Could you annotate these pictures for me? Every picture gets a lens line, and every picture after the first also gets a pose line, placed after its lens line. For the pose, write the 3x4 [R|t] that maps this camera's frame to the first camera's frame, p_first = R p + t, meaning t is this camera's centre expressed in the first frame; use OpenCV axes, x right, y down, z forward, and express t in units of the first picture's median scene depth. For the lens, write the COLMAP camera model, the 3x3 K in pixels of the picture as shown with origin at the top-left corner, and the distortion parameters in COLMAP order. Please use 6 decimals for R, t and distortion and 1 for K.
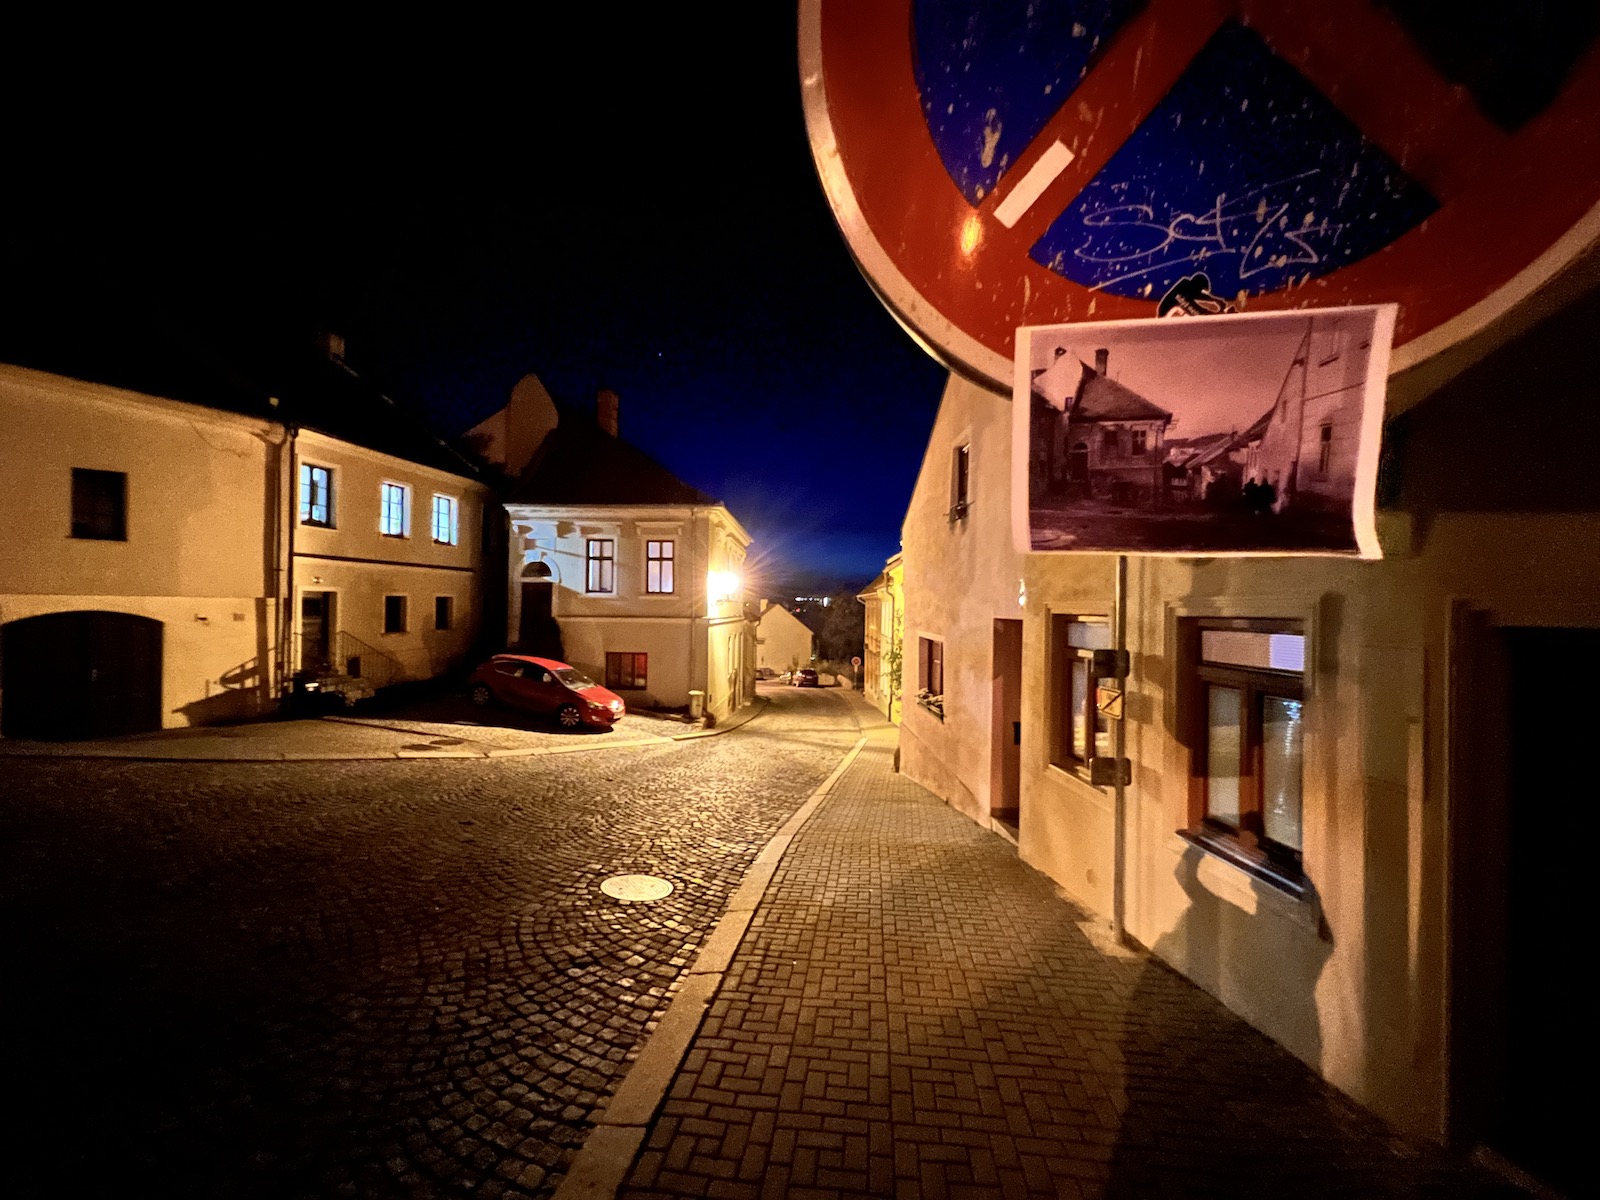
lens RADIAL K [[645.8, 0, 800.0], [0, 645.8, 600.0], [0, 0, 1]] dist [0.002150, 0.000112]
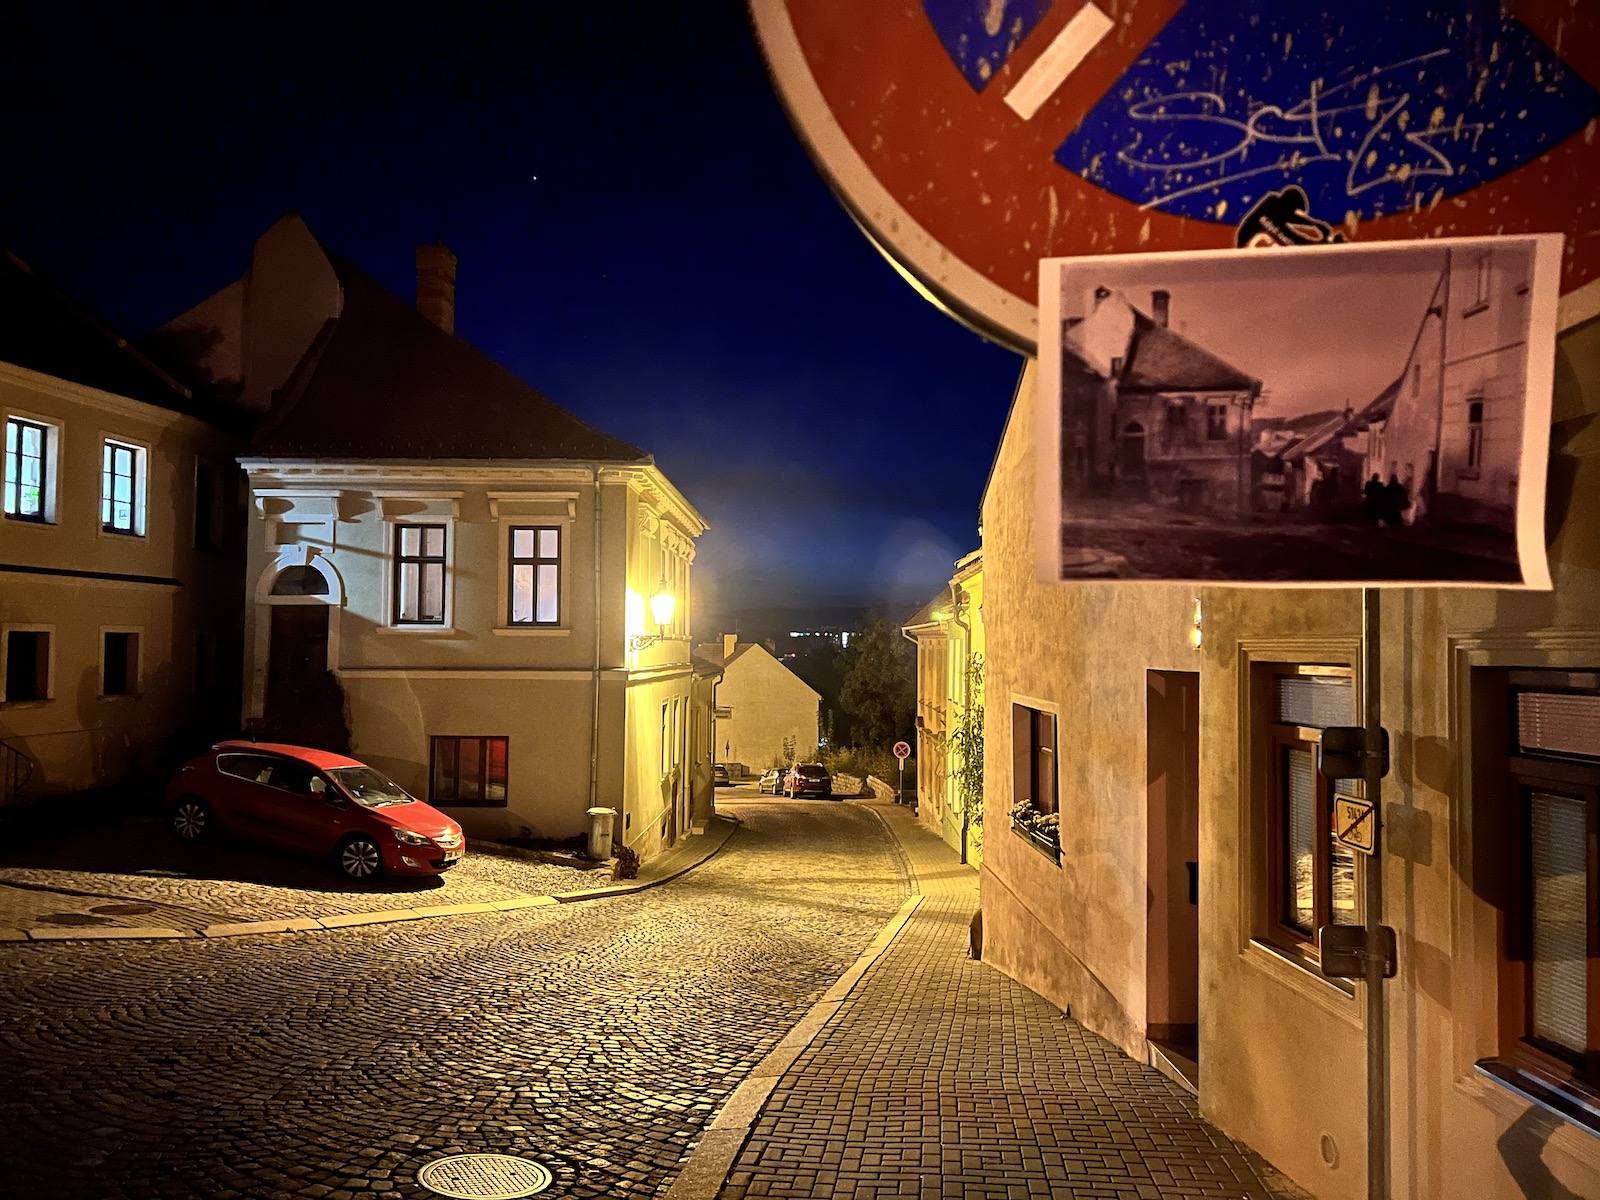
lens RADIAL K [[1205.2, 0, 810.2], [0, 1205.2, 603.1], [0, 0, 1]] dist [0.083264, -0.104563]
pose [[0.999938, -0.002643, 0.010797, 0.003949], [0.002935, 0.999627, -0.027156, -0.000828], [-0.010721, 0.027186, 0.999573, -0.016813]]
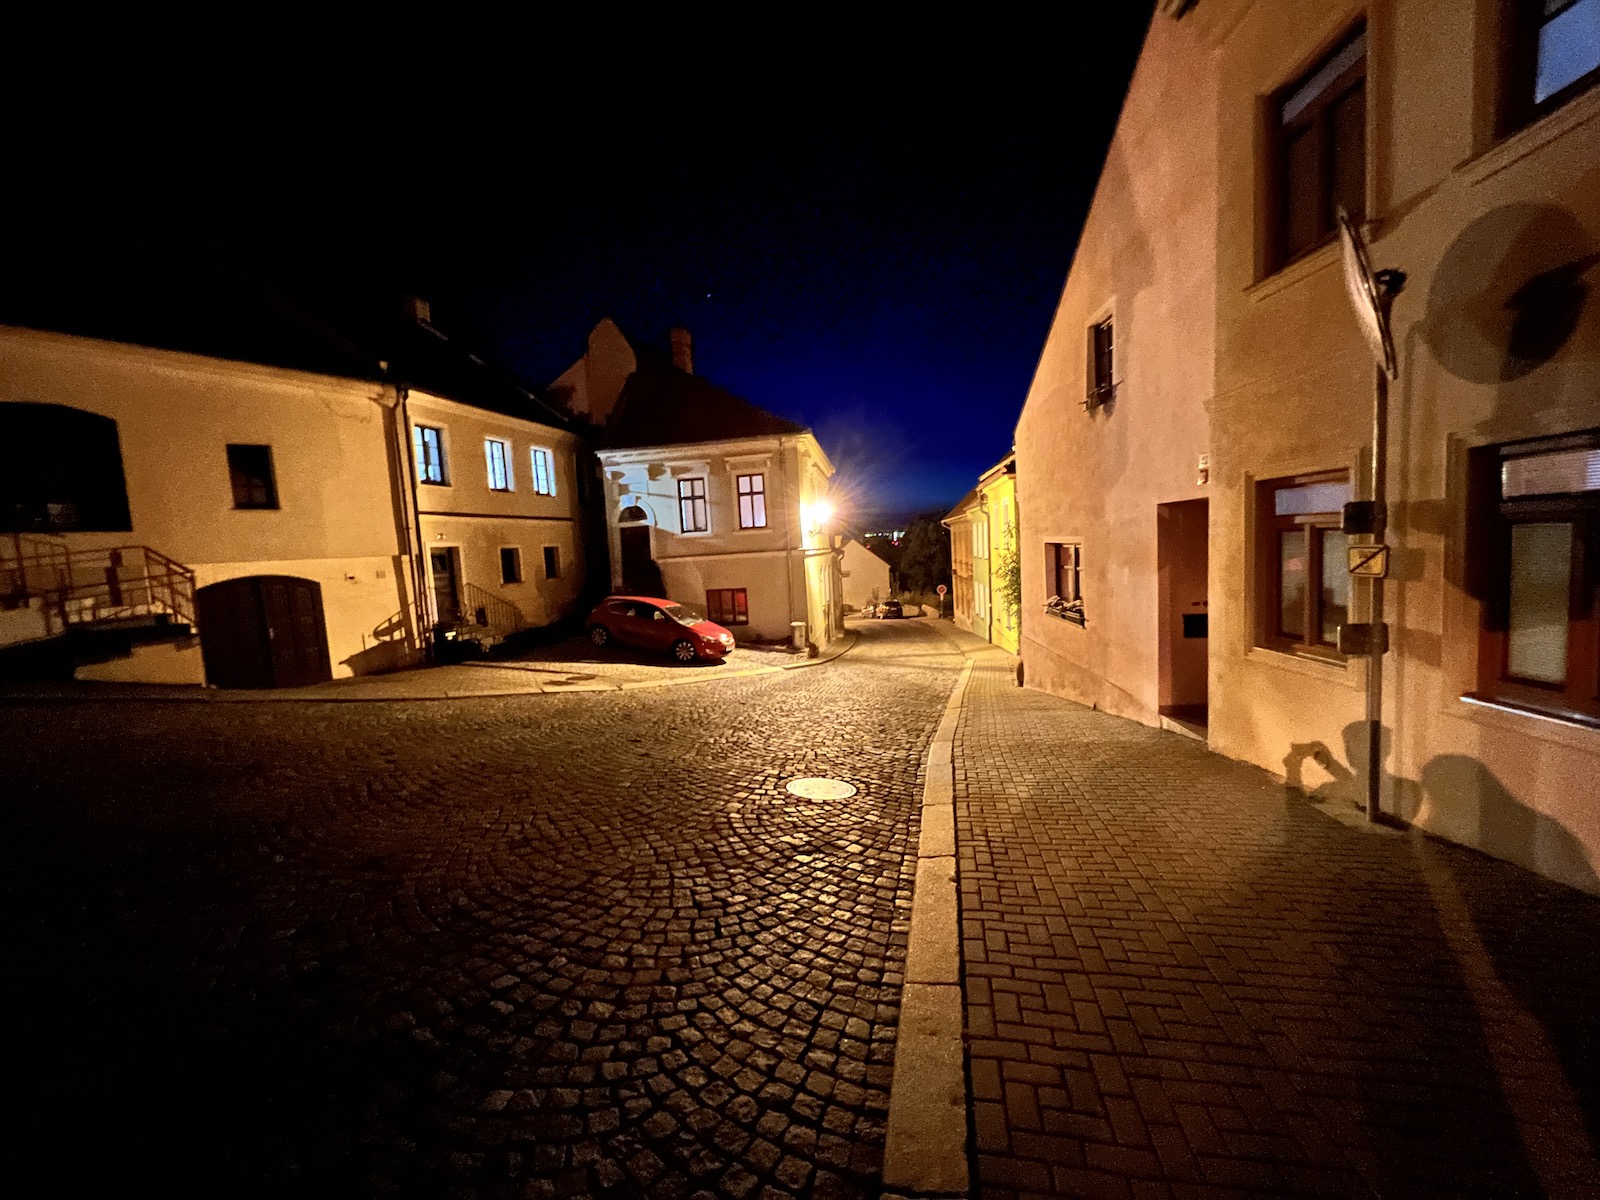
lens RADIAL K [[645.8, 0, 800.0], [0, 645.8, 600.0], [0, 0, 1]] dist [0.002150, 0.000112]
pose [[0.991329, -0.064068, -0.114724, -0.089506], [0.074683, 0.993069, 0.090758, 0.035111], [0.108114, -0.098539, 0.989243, 0.017329]]
